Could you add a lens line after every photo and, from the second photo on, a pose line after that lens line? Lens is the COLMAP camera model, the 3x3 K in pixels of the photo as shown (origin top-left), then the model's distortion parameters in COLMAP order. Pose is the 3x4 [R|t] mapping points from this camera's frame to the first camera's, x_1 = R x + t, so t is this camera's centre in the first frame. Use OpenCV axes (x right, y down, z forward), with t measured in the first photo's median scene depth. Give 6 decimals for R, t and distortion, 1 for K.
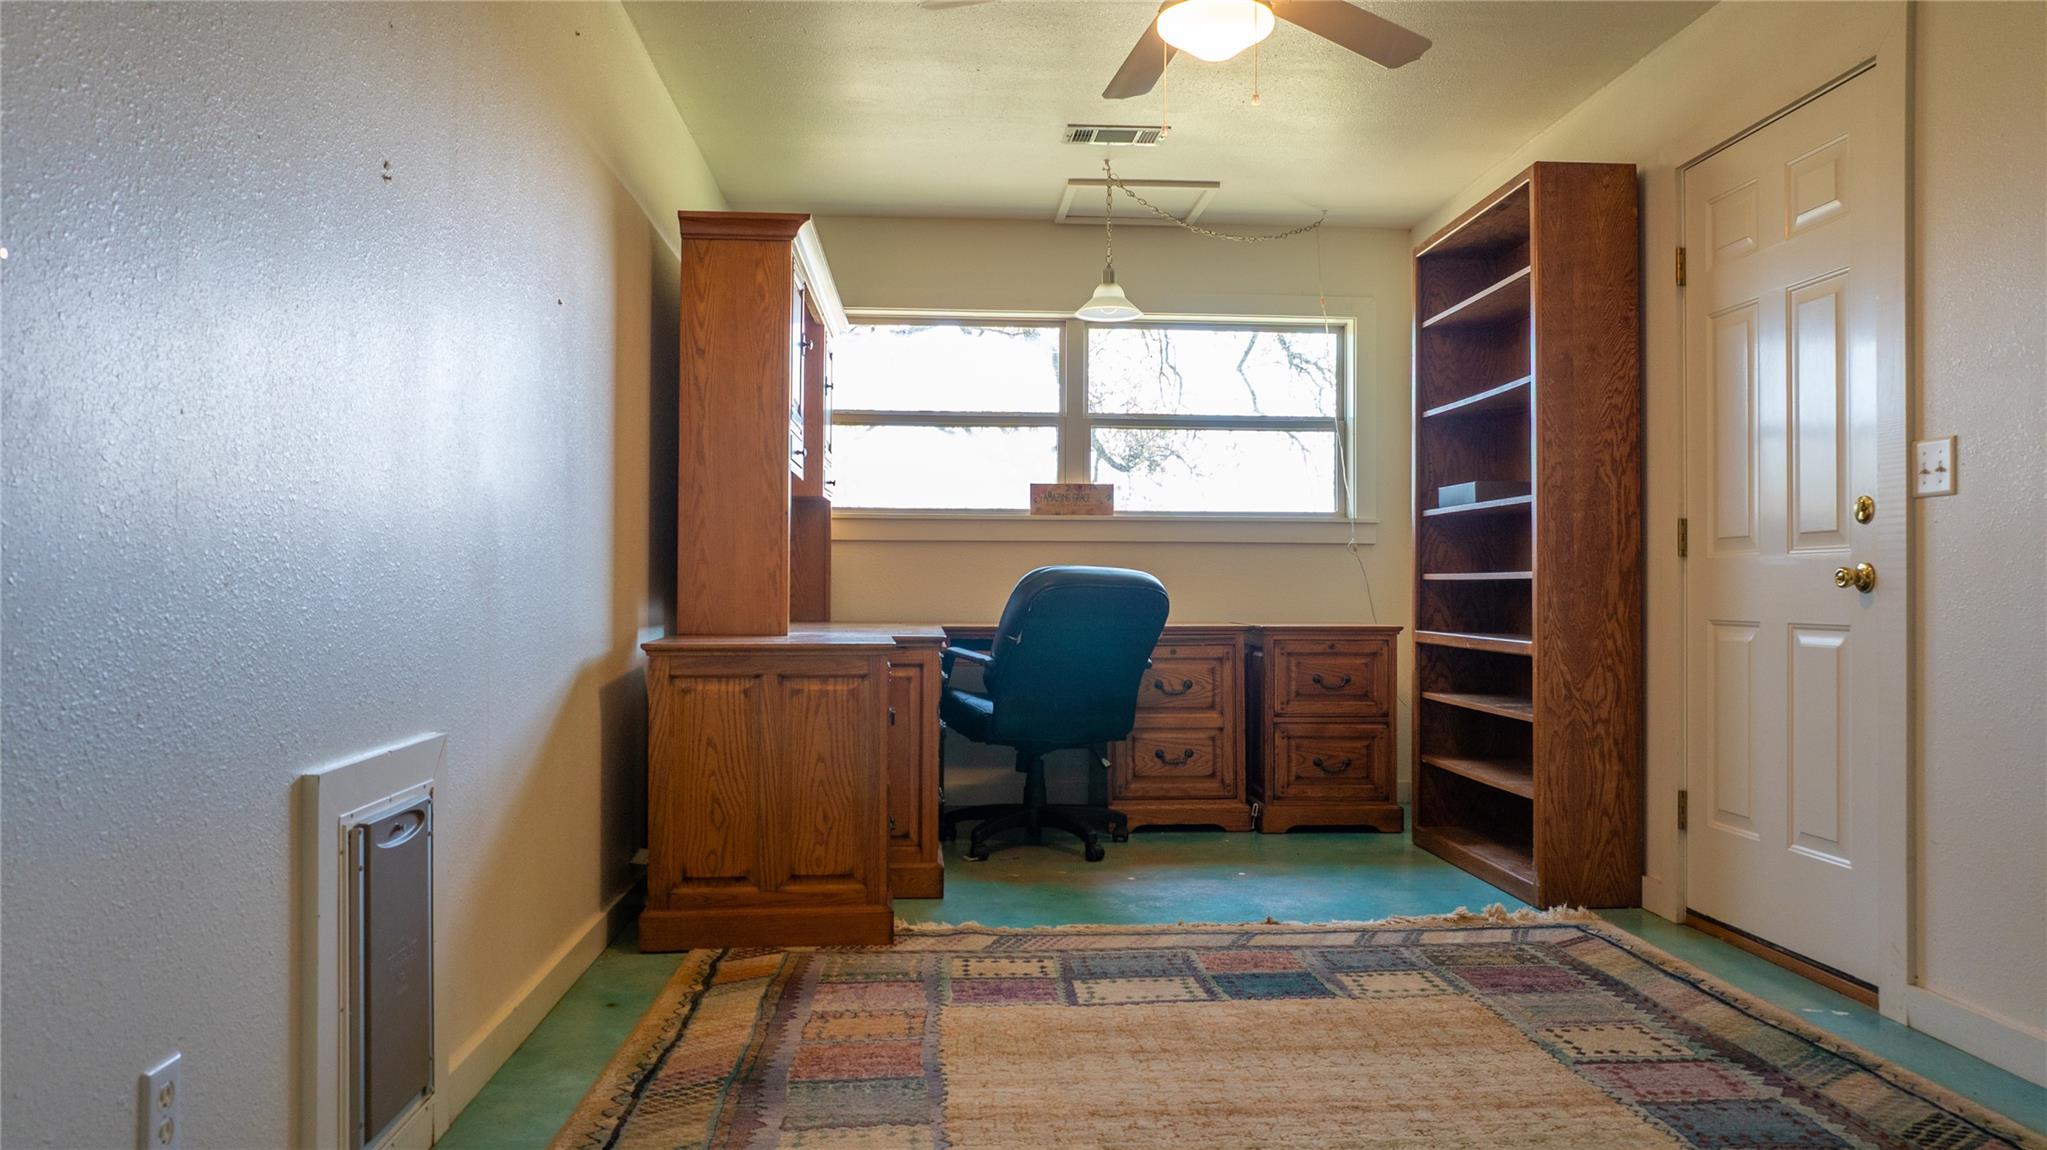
lens RADIAL K [[1430.8, 0, 1034.0], [0, 1430.8, 573.0], [0, 0, 1]] dist [0.005938, -0.085145]
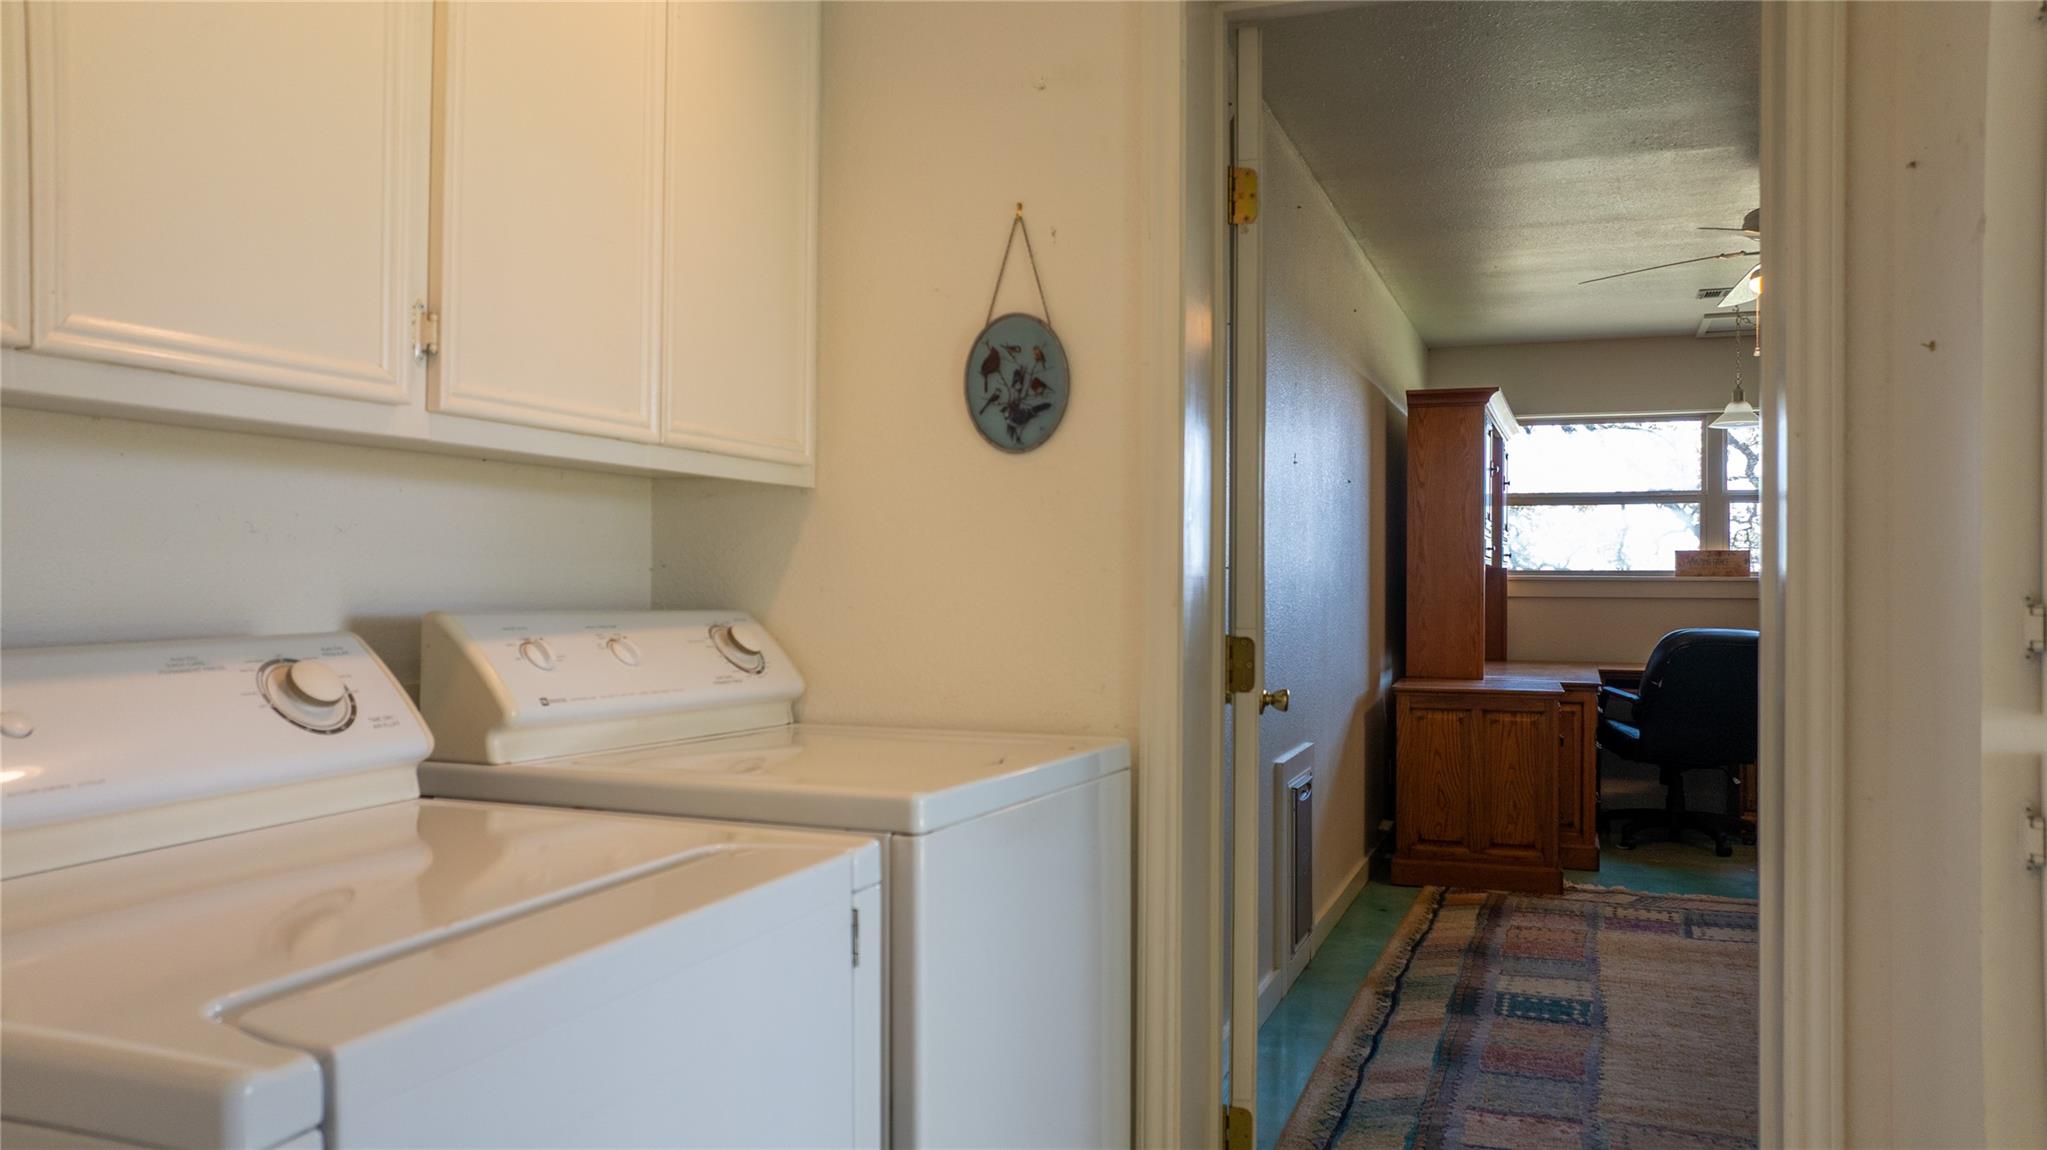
lens RADIAL K [[1430.8, 0, 1034.0], [0, 1430.8, 573.0], [0, 0, 1]] dist [0.005938, -0.085145]
pose [[0.903918, -0.002447, -0.427698, 0.038814], [0.002581, 0.999997, -0.000268, -0.072423], [0.427697, -0.000862, 0.903922, -0.555845]]
